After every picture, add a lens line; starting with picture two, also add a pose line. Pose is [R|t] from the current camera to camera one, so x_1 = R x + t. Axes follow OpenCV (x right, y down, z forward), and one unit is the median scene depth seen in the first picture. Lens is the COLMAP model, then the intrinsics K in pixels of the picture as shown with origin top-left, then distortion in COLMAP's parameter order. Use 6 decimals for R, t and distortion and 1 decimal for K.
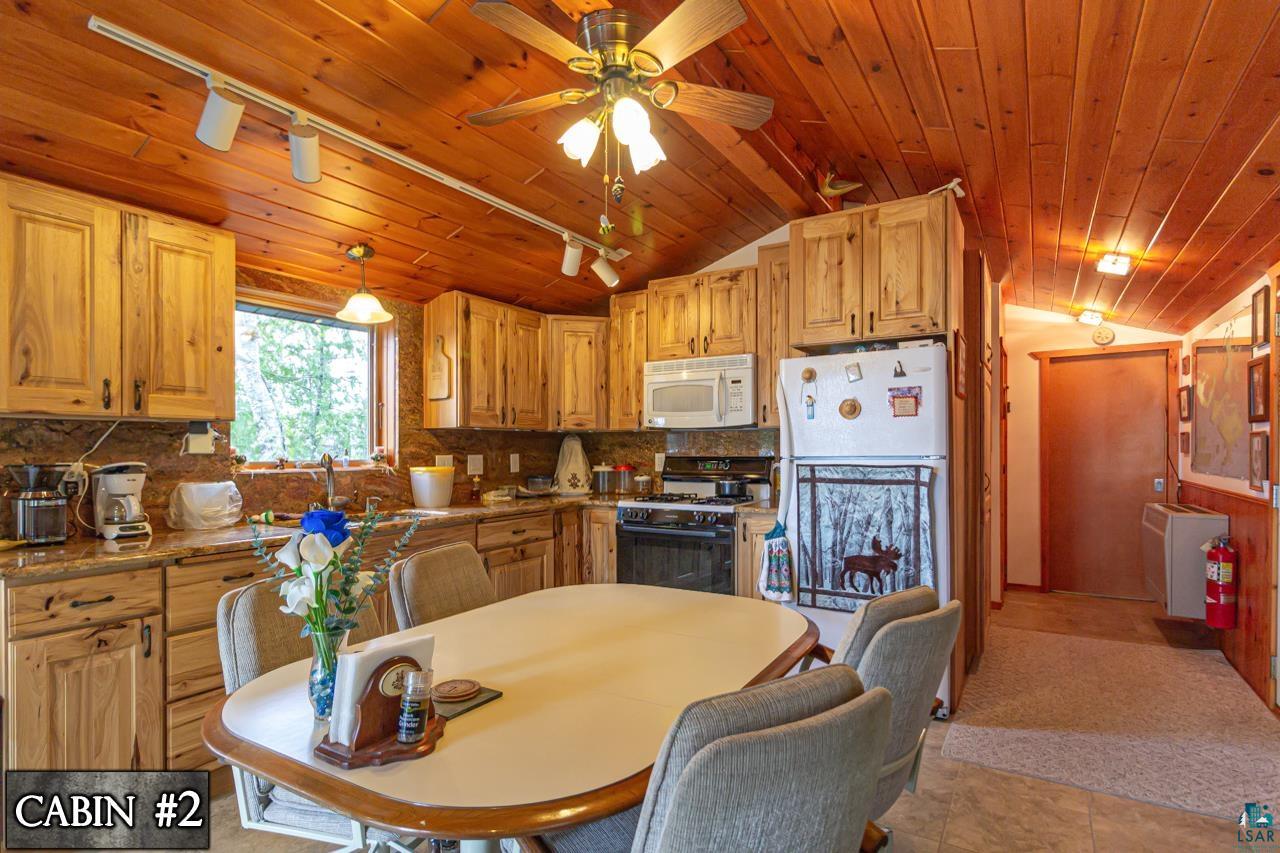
lens RADIAL K [[652.6, 0, 644.6], [0, 652.6, 443.8], [0, 0, 1]] dist [0.019525, 0.000122]
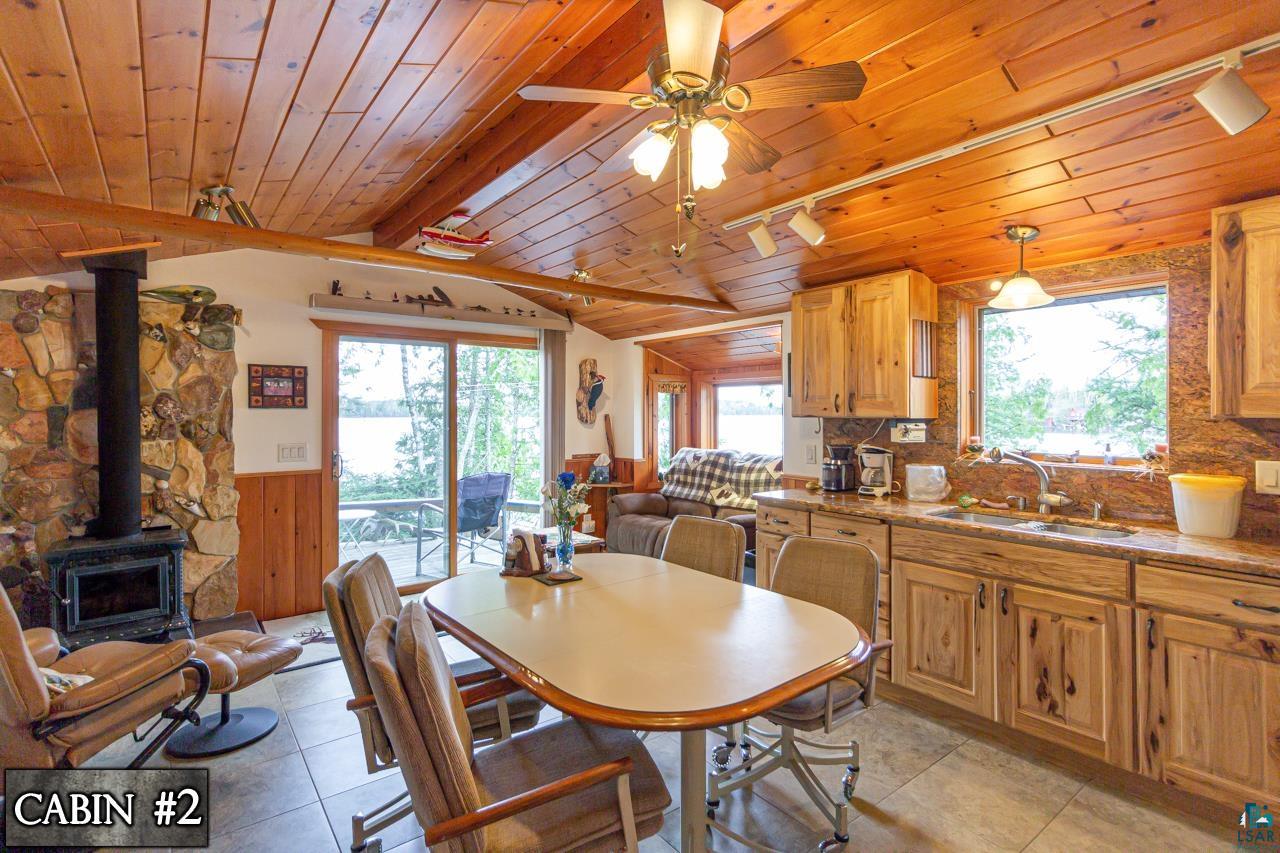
lens RADIAL K [[607.0, 0, 646.6], [0, 607.0, 417.6], [0, 0, 1]] dist [0.006086, 0.000680]
pose [[-0.345189, 0.003157, -0.938528, 0.681616], [0.001588, 0.999995, 0.002780, -0.040873], [0.938532, -0.000531, -0.345192, 0.983521]]
